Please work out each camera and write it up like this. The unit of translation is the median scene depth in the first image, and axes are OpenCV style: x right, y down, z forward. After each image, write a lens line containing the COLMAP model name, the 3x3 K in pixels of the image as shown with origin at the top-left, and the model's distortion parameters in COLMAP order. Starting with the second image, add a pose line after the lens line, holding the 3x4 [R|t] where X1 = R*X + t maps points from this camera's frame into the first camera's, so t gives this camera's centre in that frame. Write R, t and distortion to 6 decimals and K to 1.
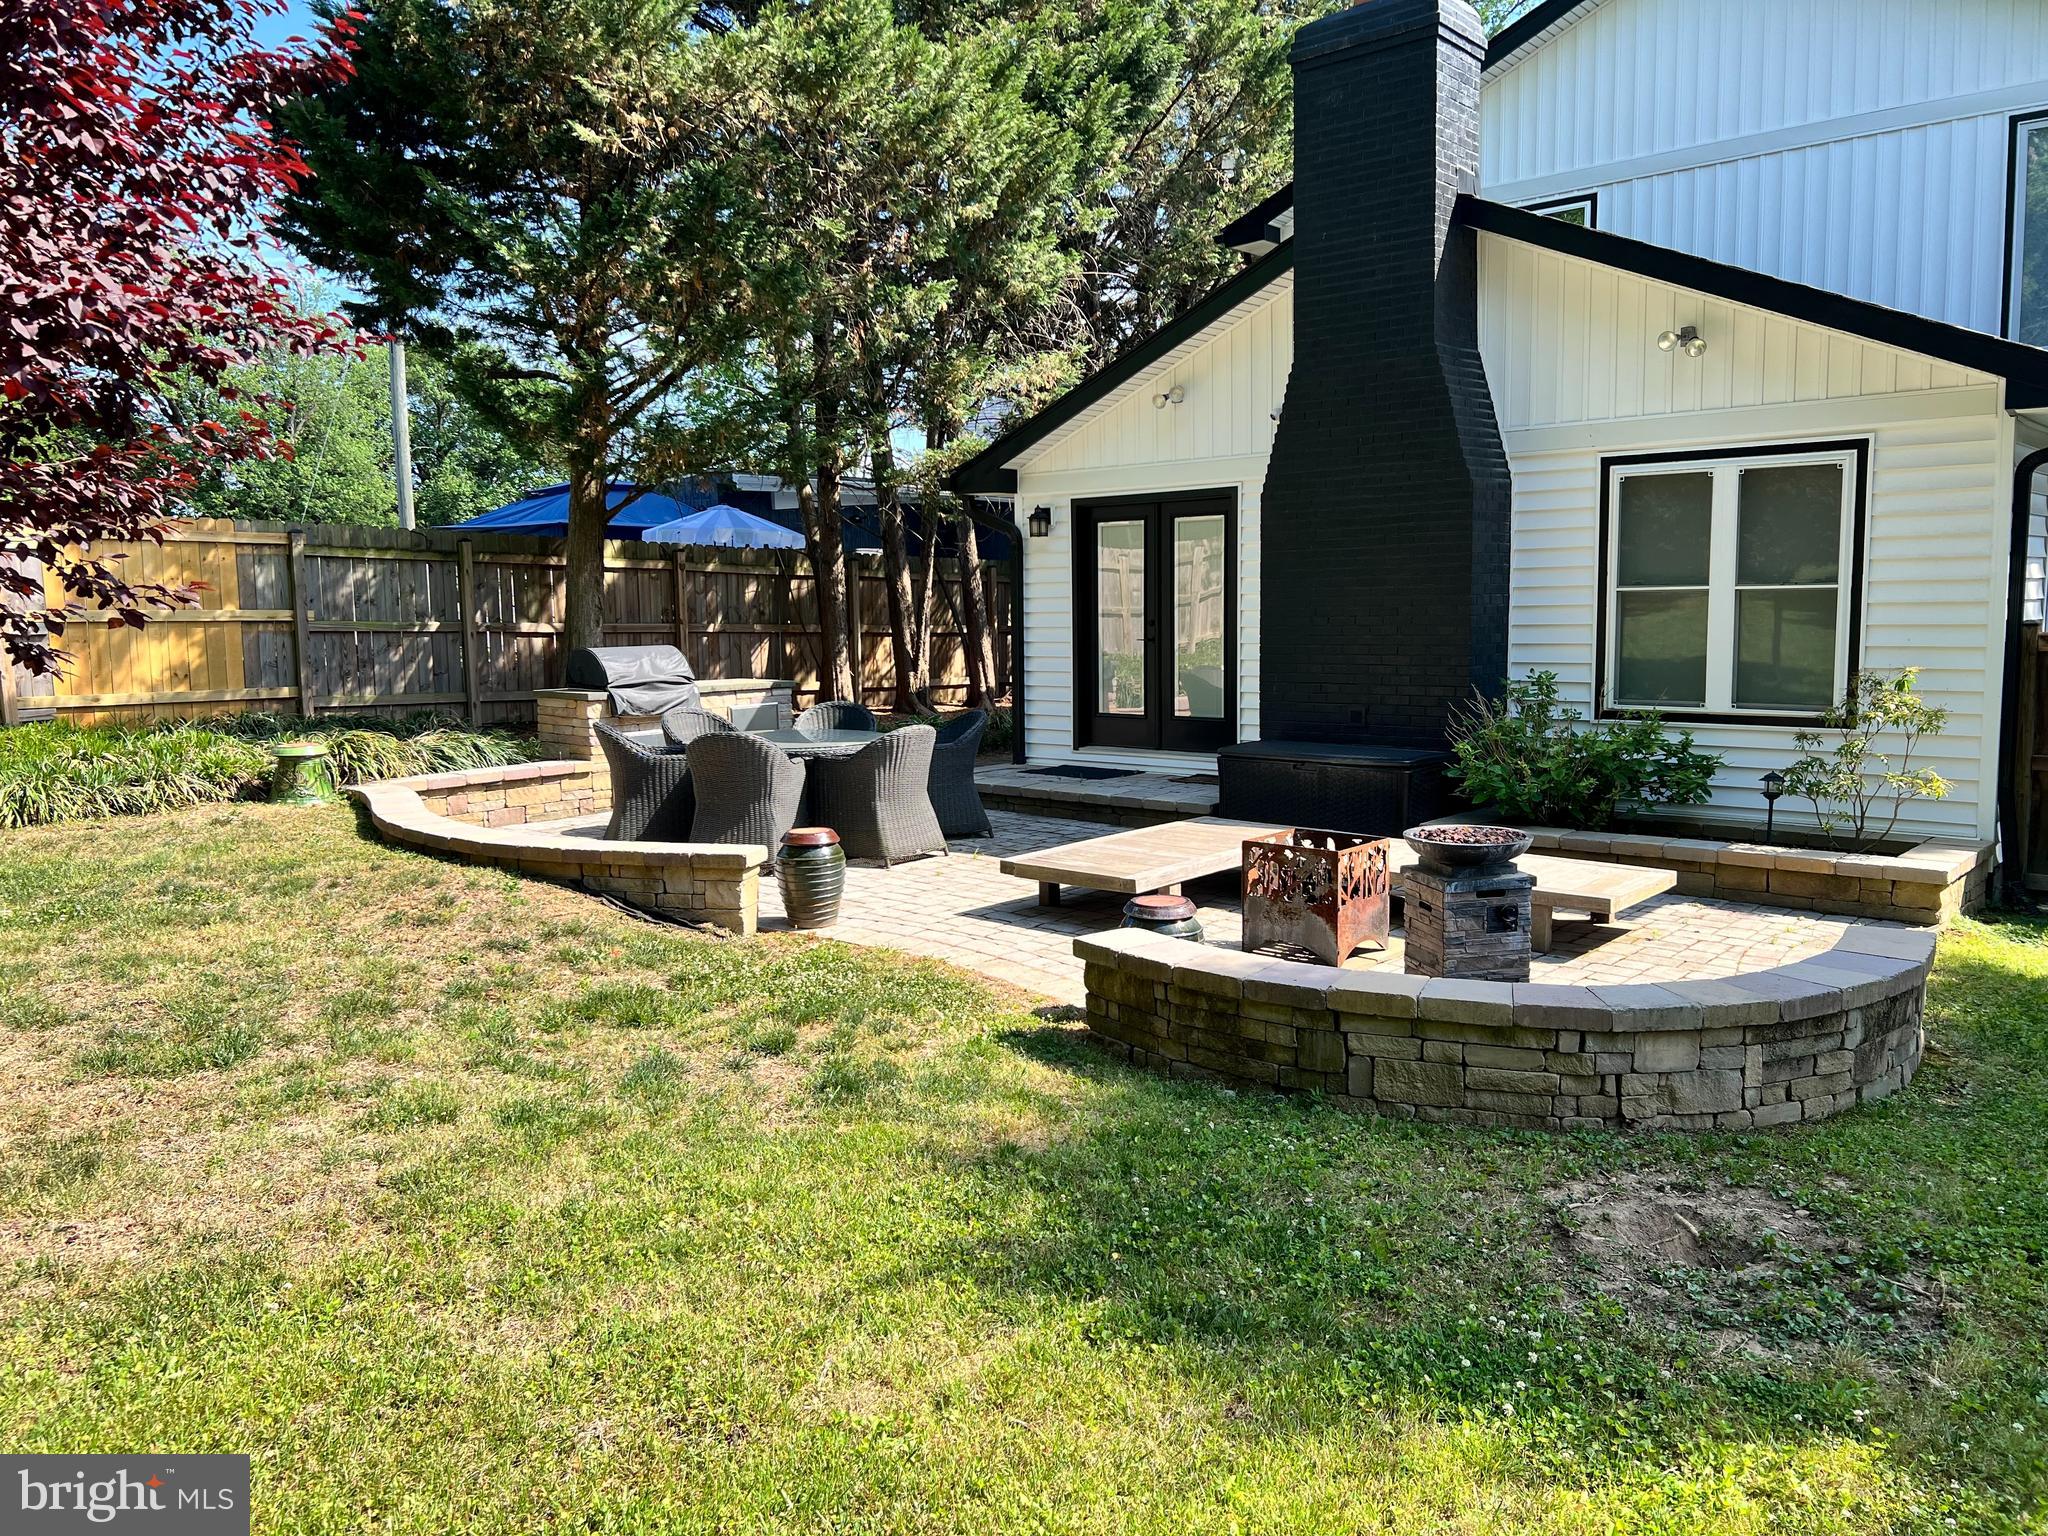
lens RADIAL K [[1546.1, 0, 1030.6], [0, 1546.1, 764.5], [0, 0, 1]] dist [0.039732, -0.031896]
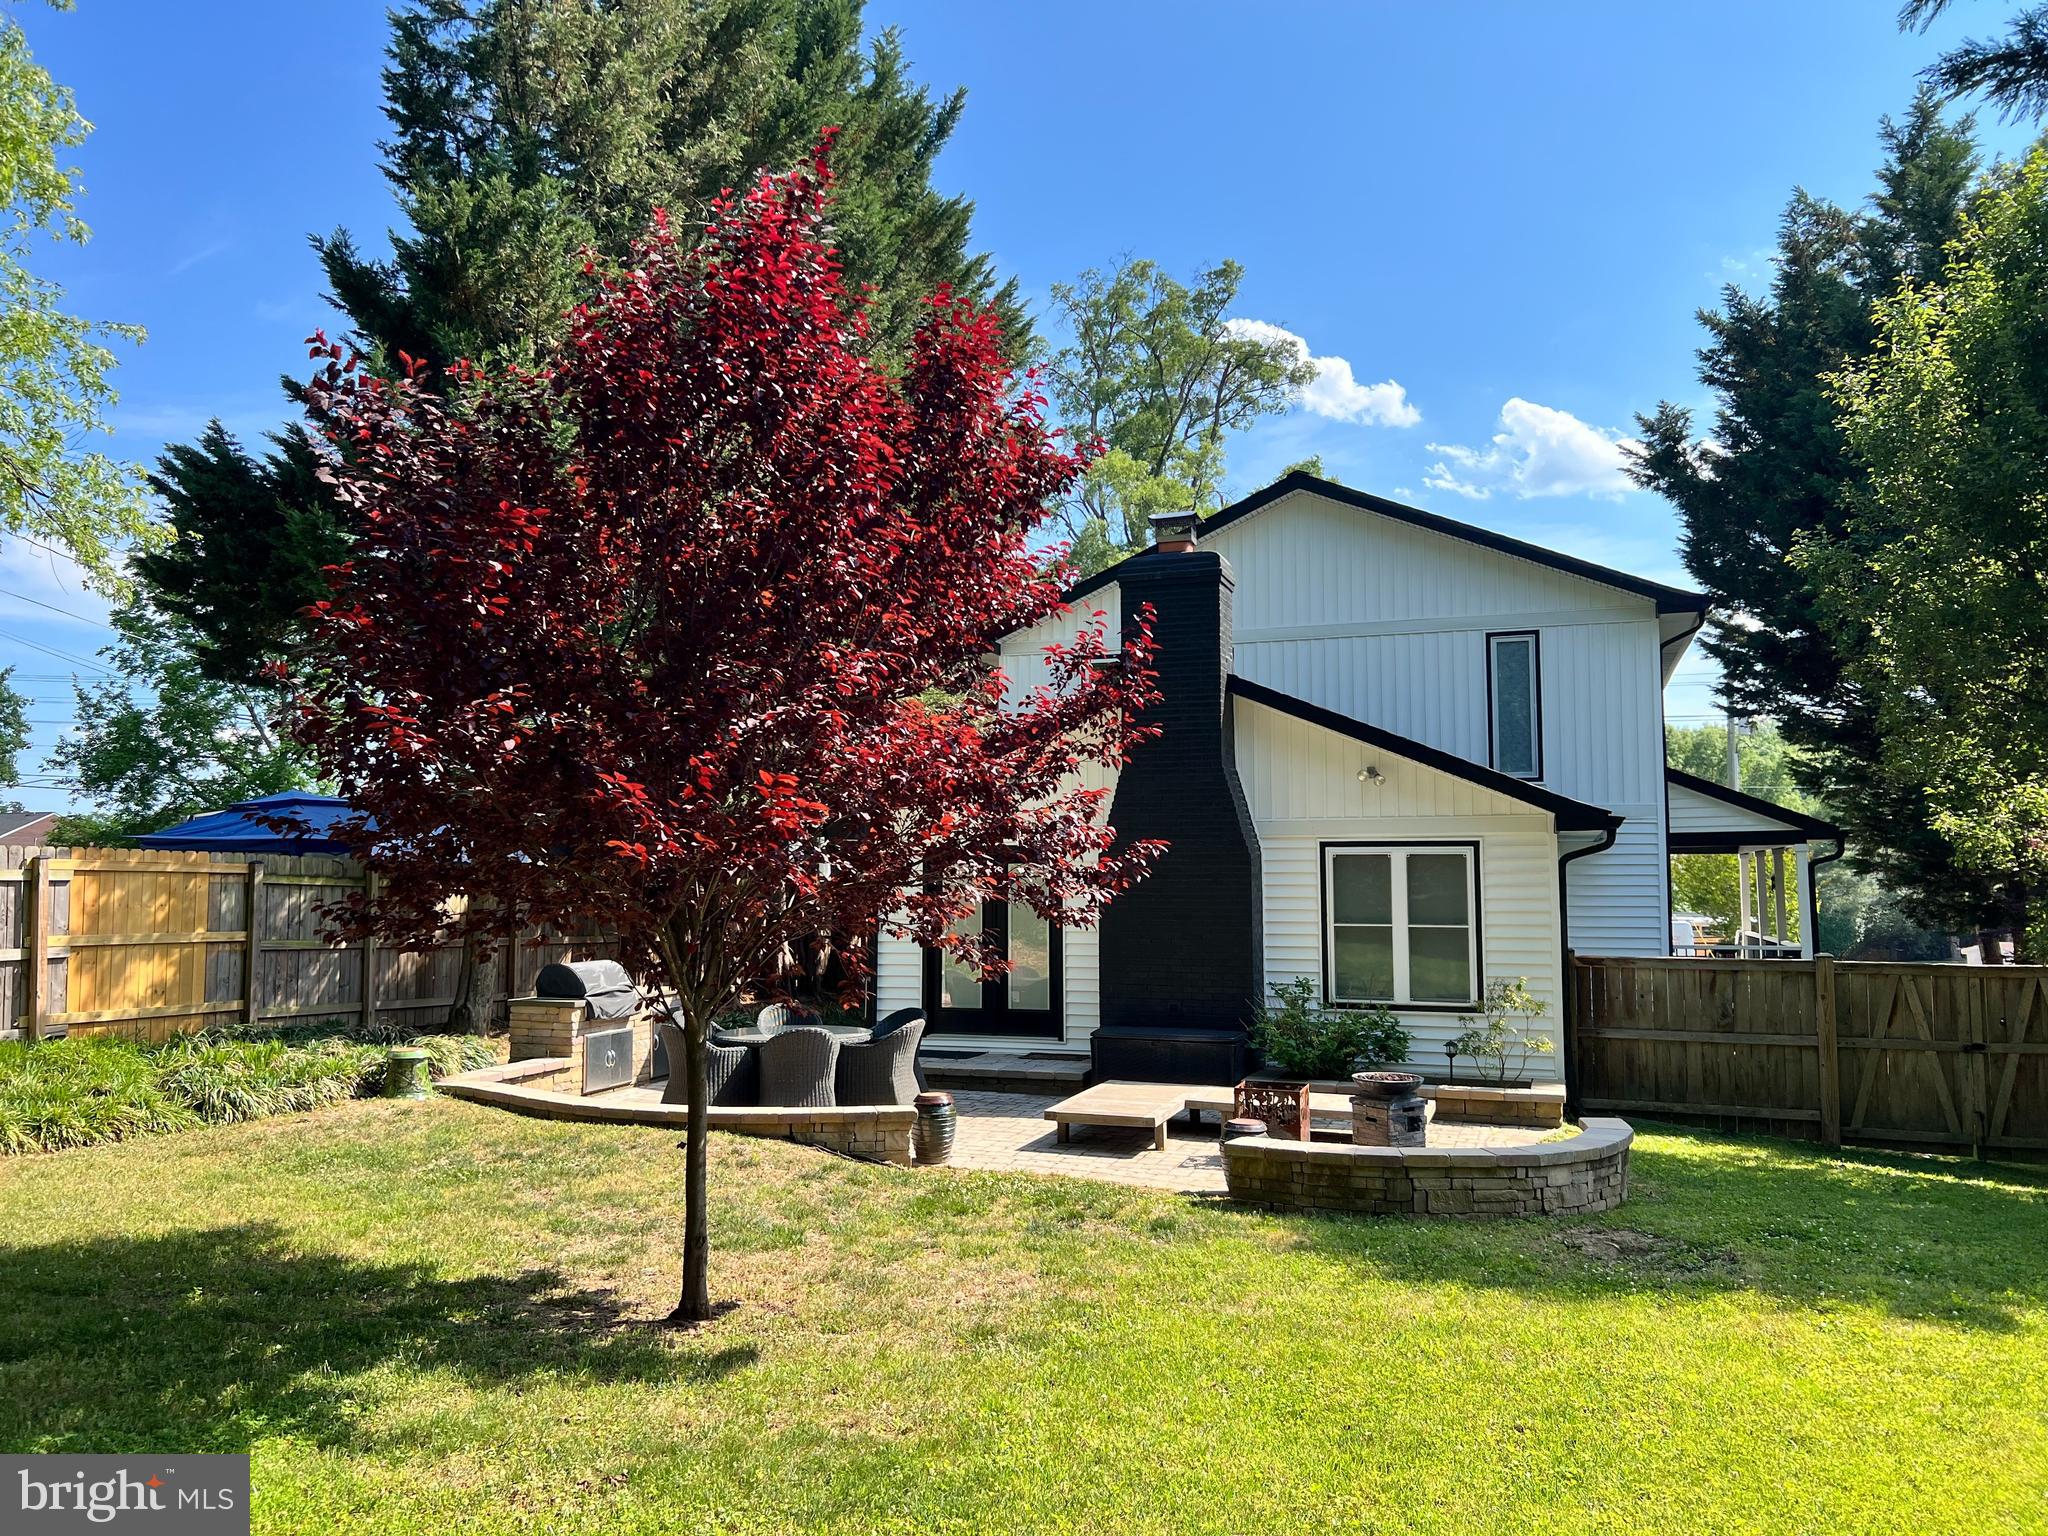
lens RADIAL K [[1546.1, 0, 1016.1], [0, 1546.1, 772.9], [0, 0, 1]] dist [0.039732, -0.031896]
pose [[0.932874, 0.038322, 0.358158, -0.498551], [0.027095, 0.984042, -0.175862, 0.001875], [-0.359182, 0.173761, 0.916949, -0.351213]]
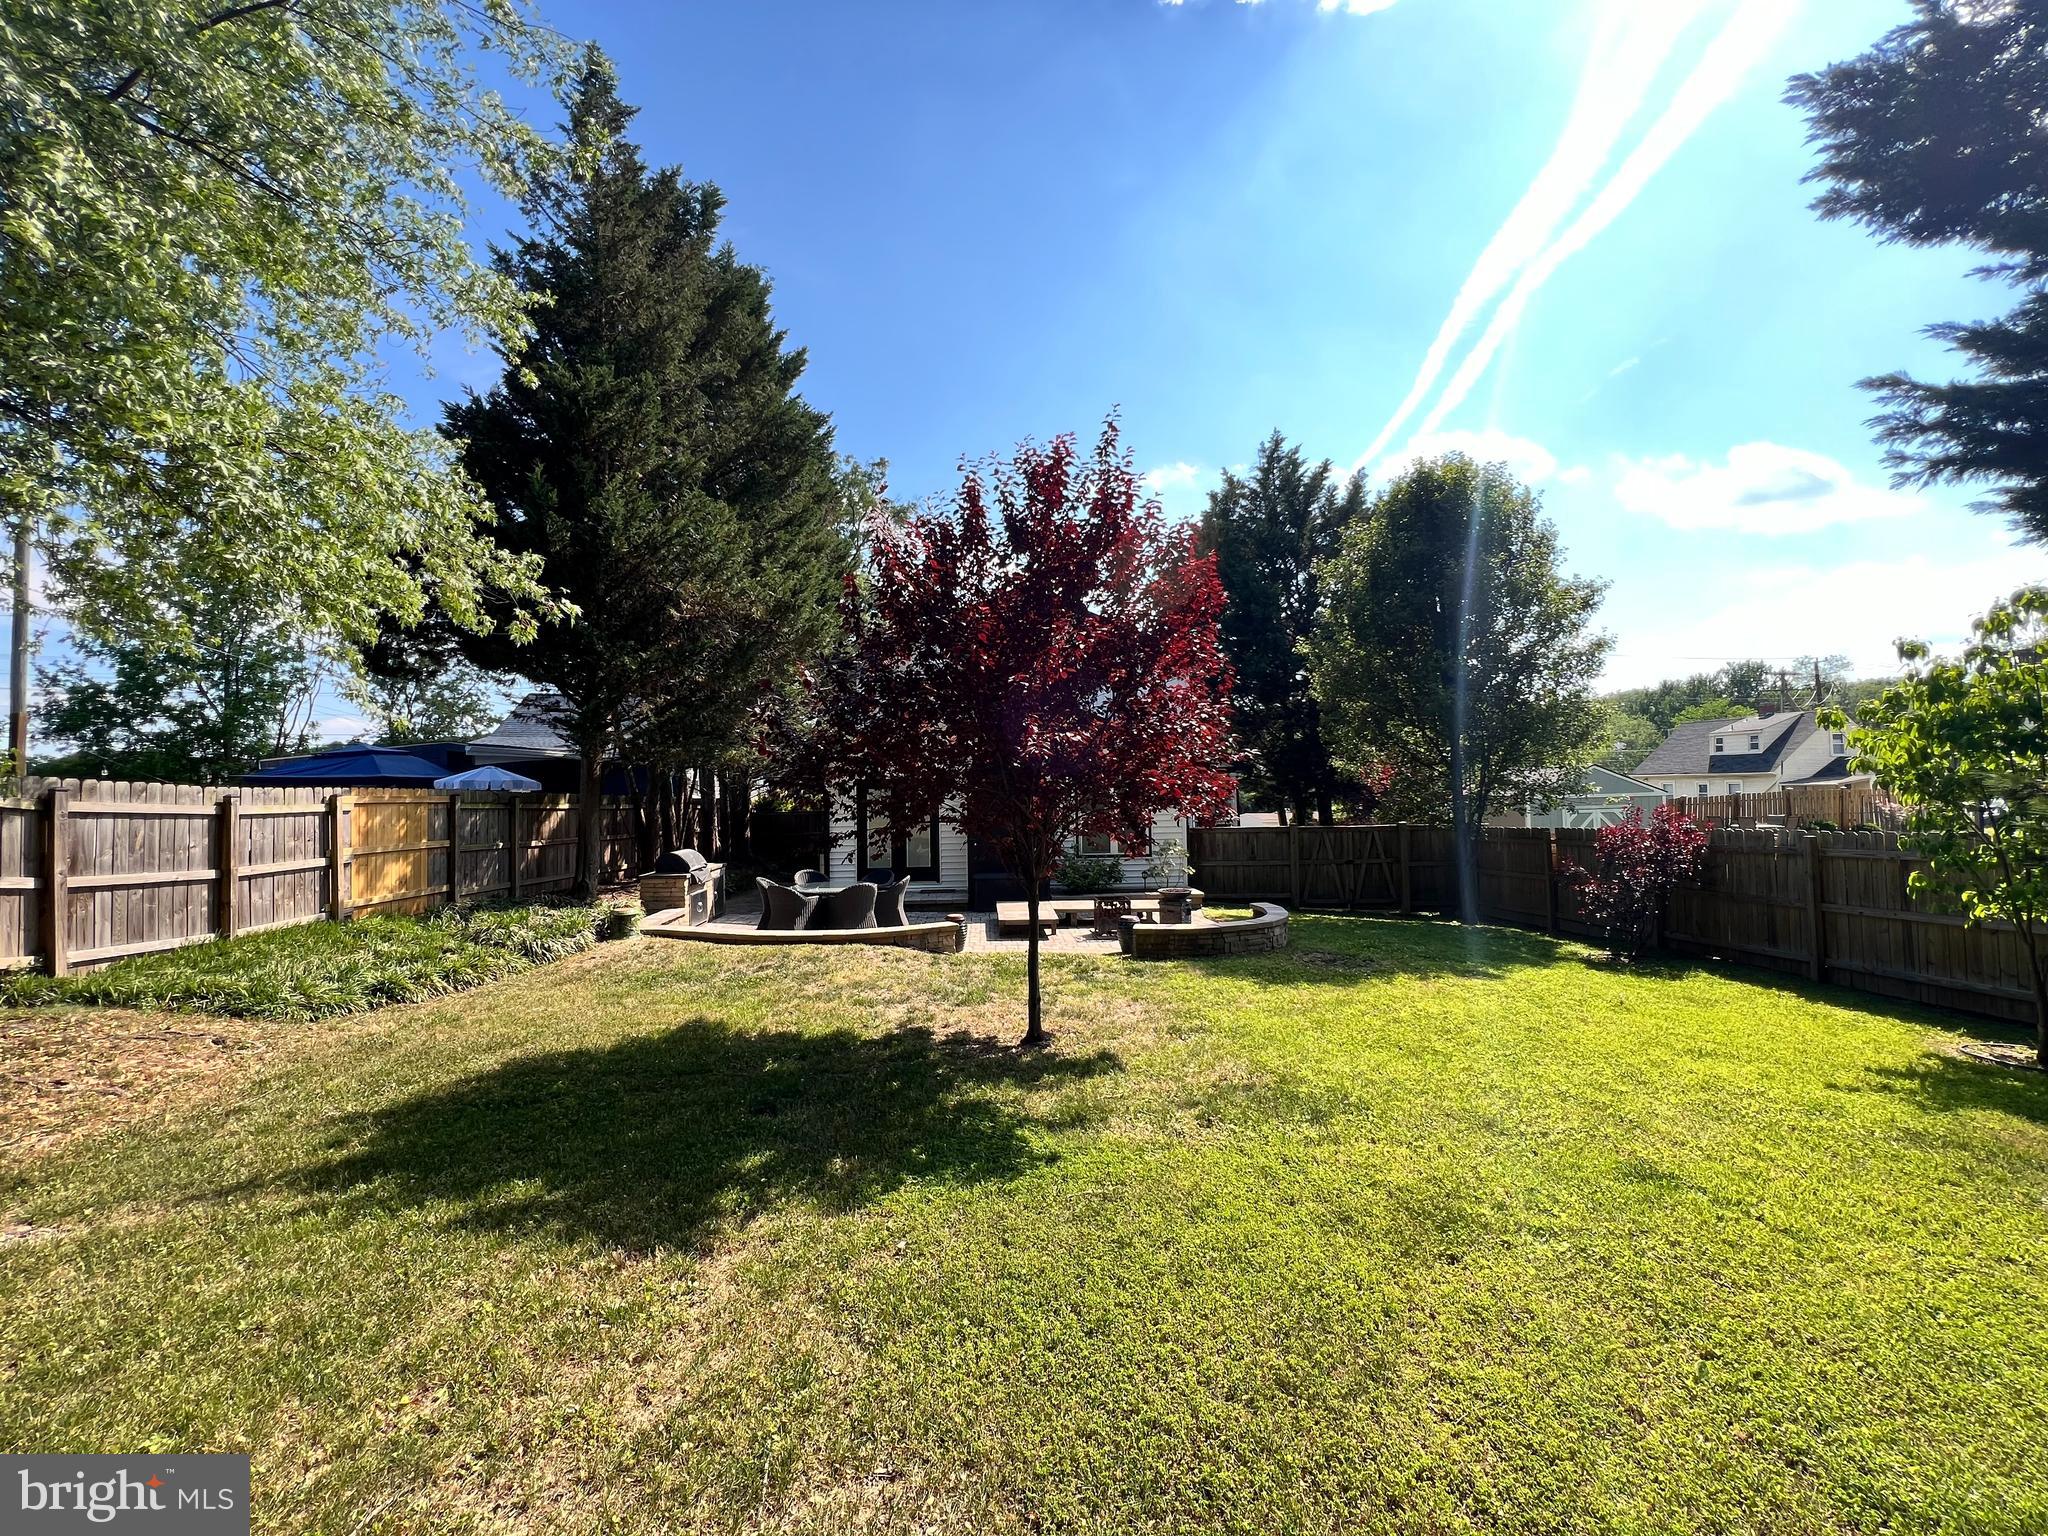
lens RADIAL K [[821.6, 0, 1022.8], [0, 821.6, 765.8], [0, 0, 1]] dist [-0.011333, -0.000010]
pose [[0.735093, 0.017669, 0.677736, -0.856659], [0.081025, 0.990206, -0.113698, -0.035850], [-0.673107, 0.138492, 0.726462, -0.139474]]
